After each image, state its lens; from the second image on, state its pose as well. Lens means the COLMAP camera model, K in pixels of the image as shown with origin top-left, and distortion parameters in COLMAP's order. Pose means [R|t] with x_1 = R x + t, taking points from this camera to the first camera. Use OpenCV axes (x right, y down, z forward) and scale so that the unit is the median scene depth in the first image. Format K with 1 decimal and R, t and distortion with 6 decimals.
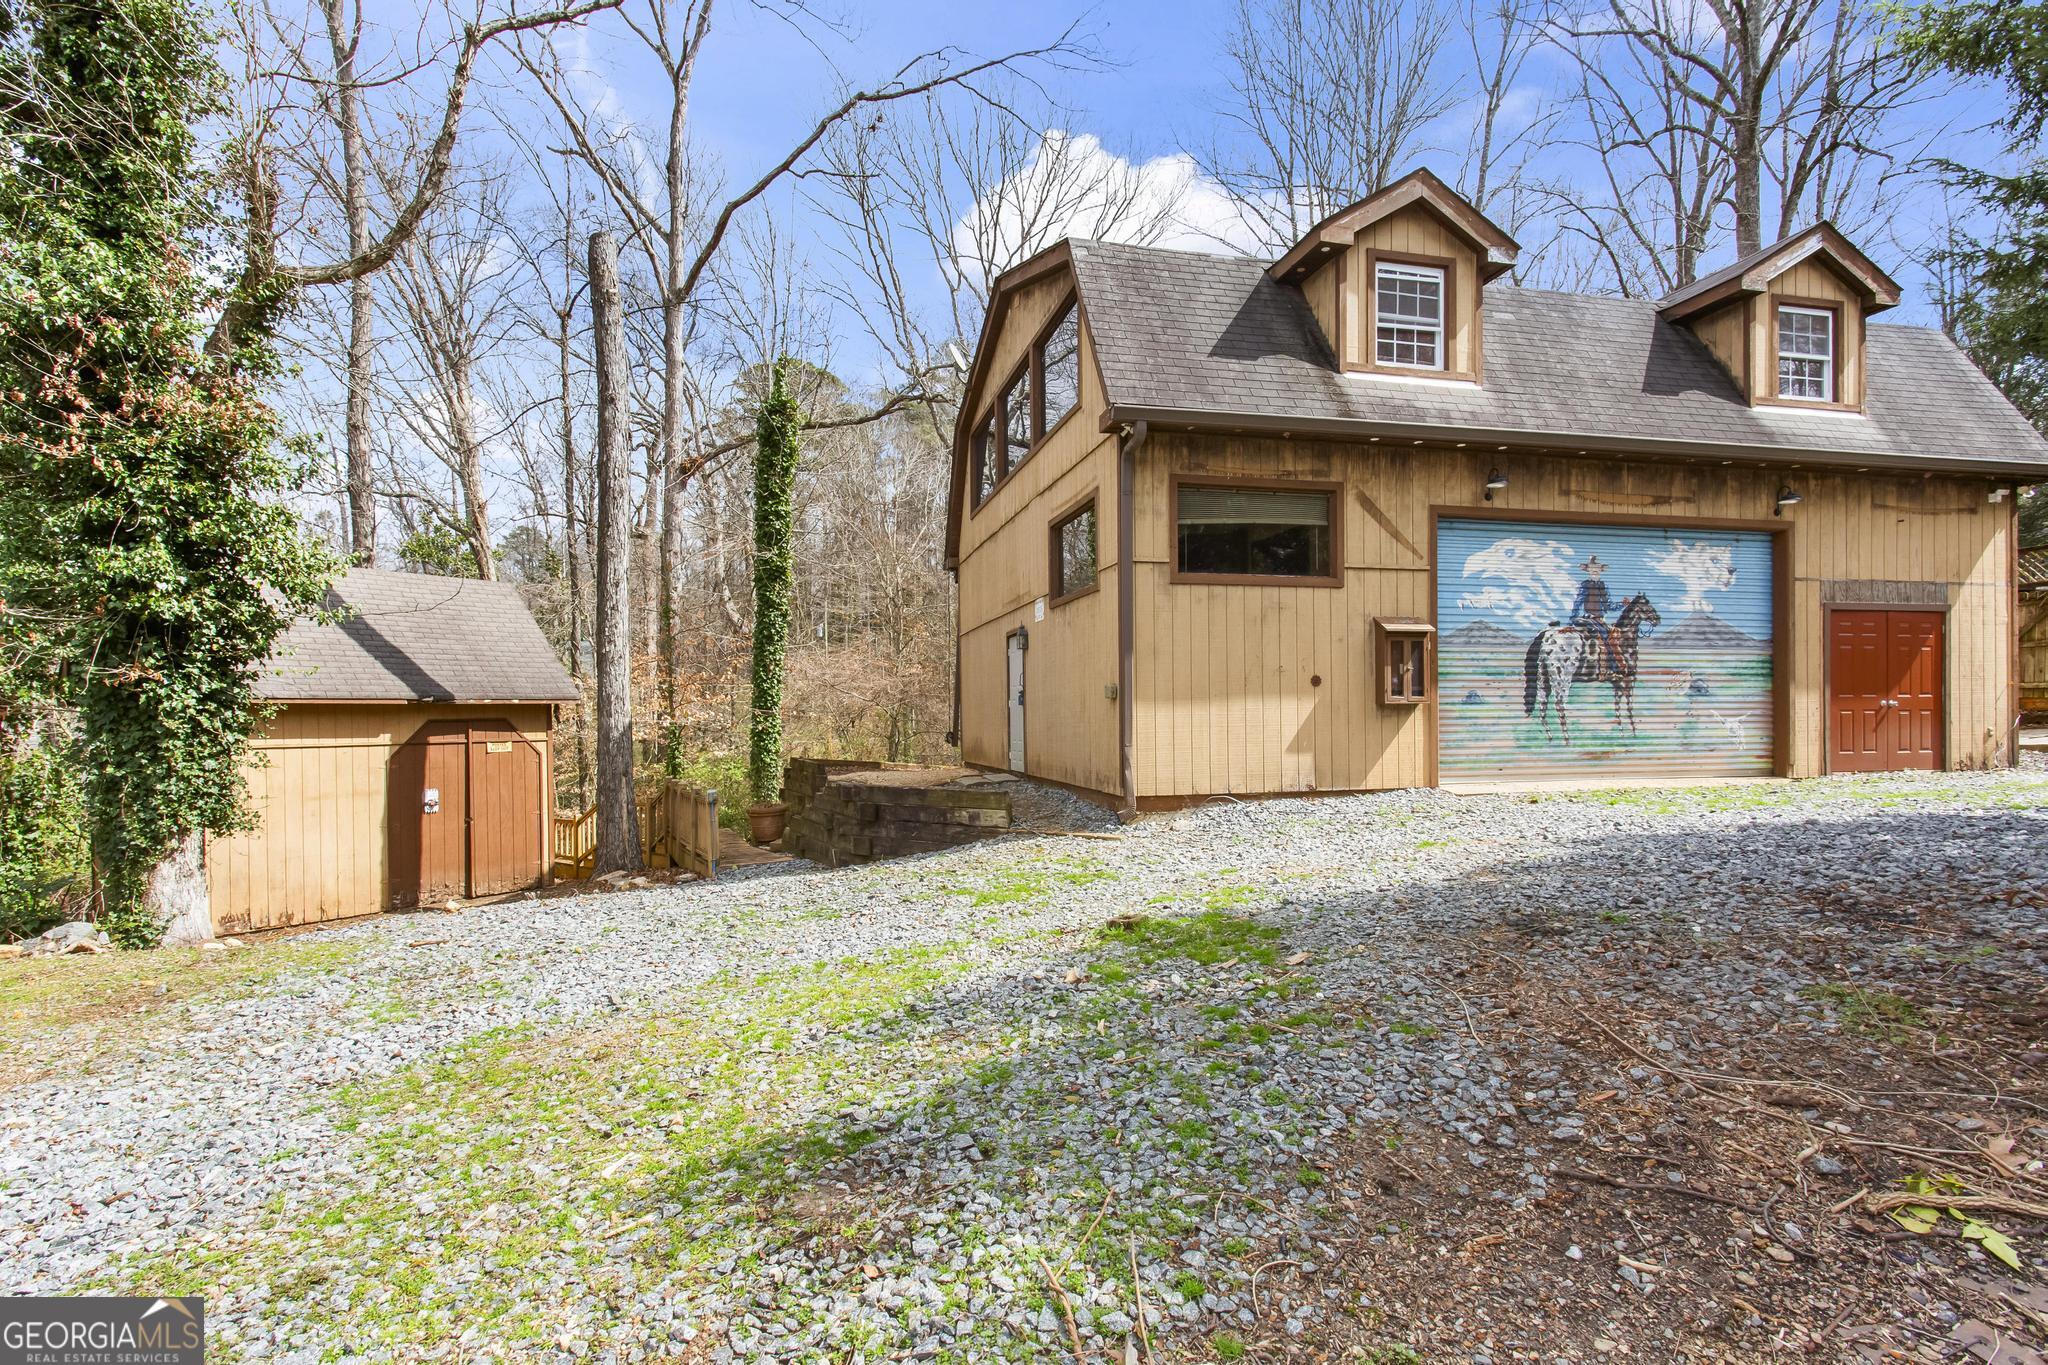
lens RADIAL K [[974.7, 0, 1000.5], [0, 974.7, 722.8], [0, 0, 1]] dist [0.001726, 0.001863]
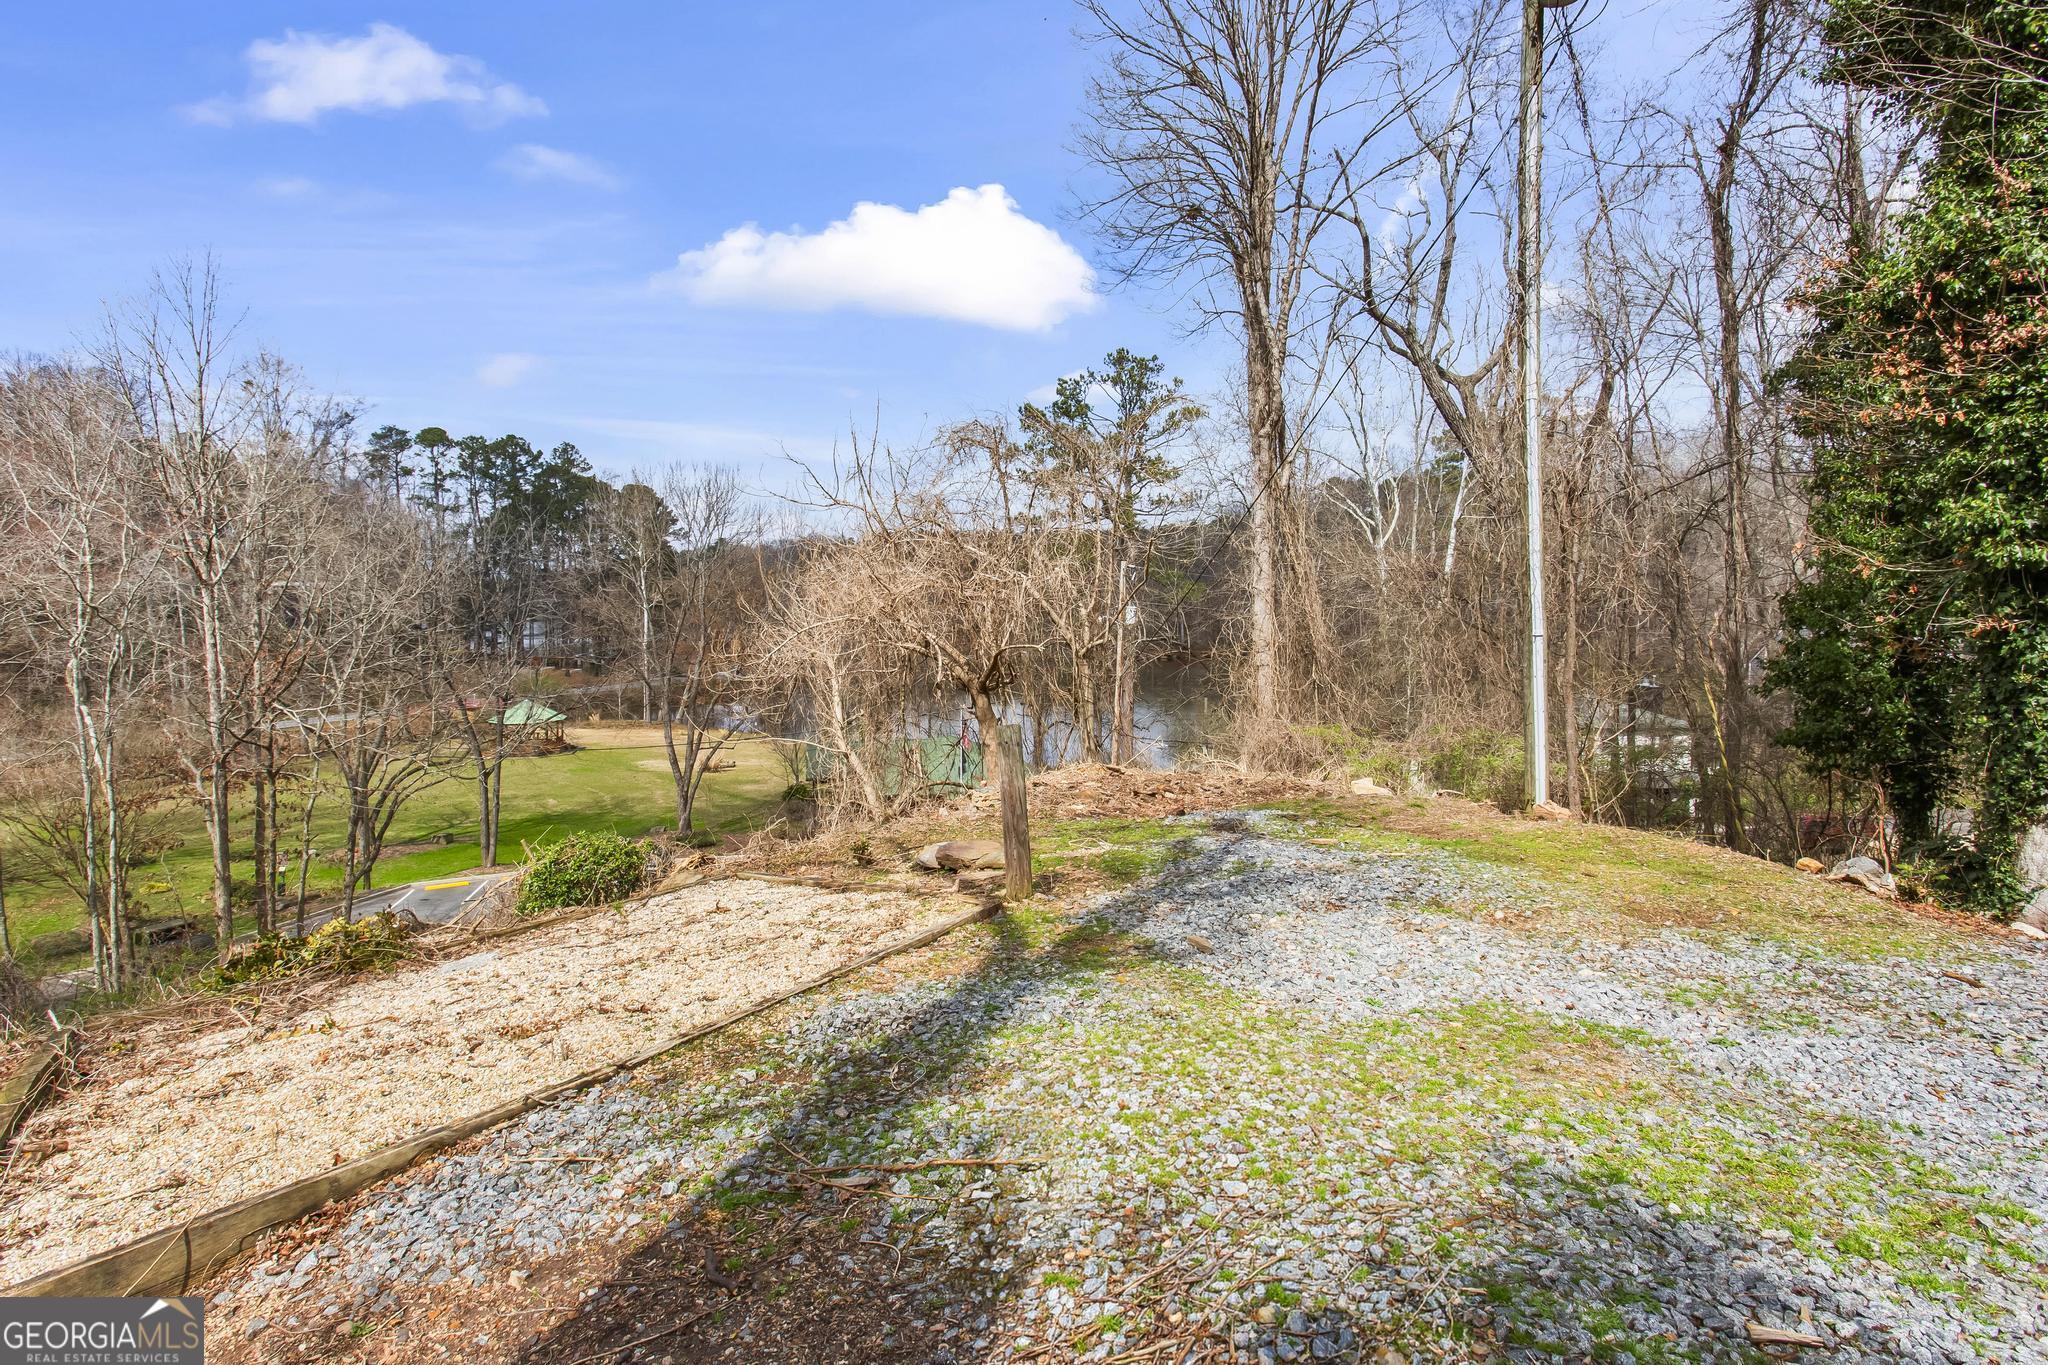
lens RADIAL K [[1039.4, 0, 1014.5], [0, 1039.4, 641.1], [0, 0, 1]] dist [0.001105, 0.006065]
pose [[-0.316011, 0.047662, -0.947558, 0.288997], [-0.008579, 0.998553, 0.053088, -0.058257], [0.948717, 0.024905, -0.315144, 0.298842]]
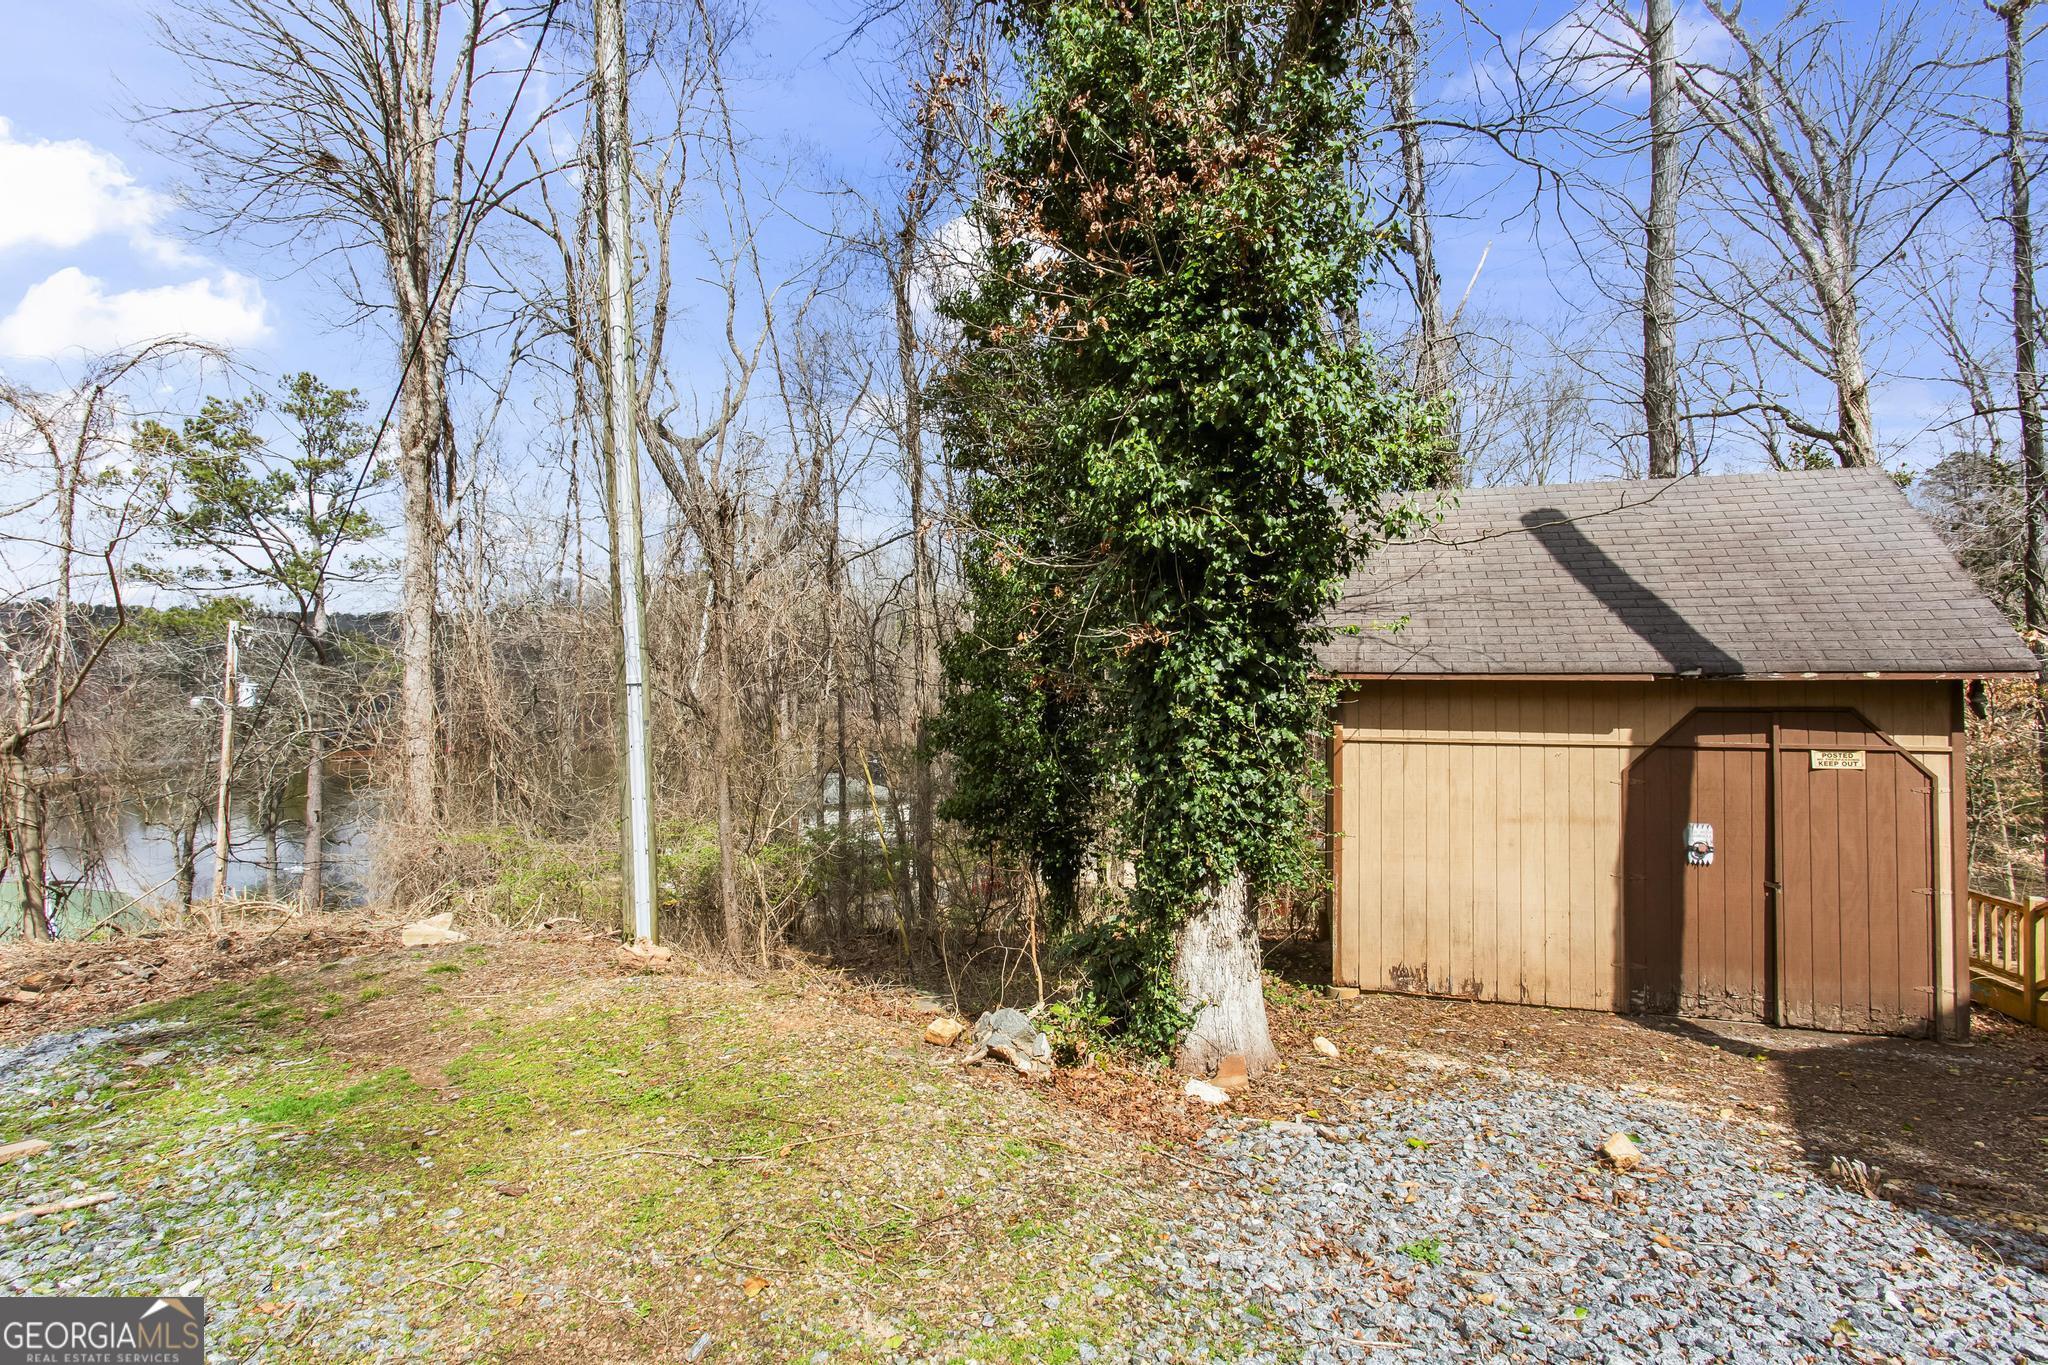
lens RADIAL K [[974.7, 0, 1010.0], [0, 974.7, 679.3], [0, 0, 1]] dist [0.001726, 0.001863]
pose [[0.338858, -0.004840, -0.940825, -0.207729], [-0.014891, 0.999834, -0.010507, -0.009322], [0.940720, 0.017570, 0.338730, 0.499100]]
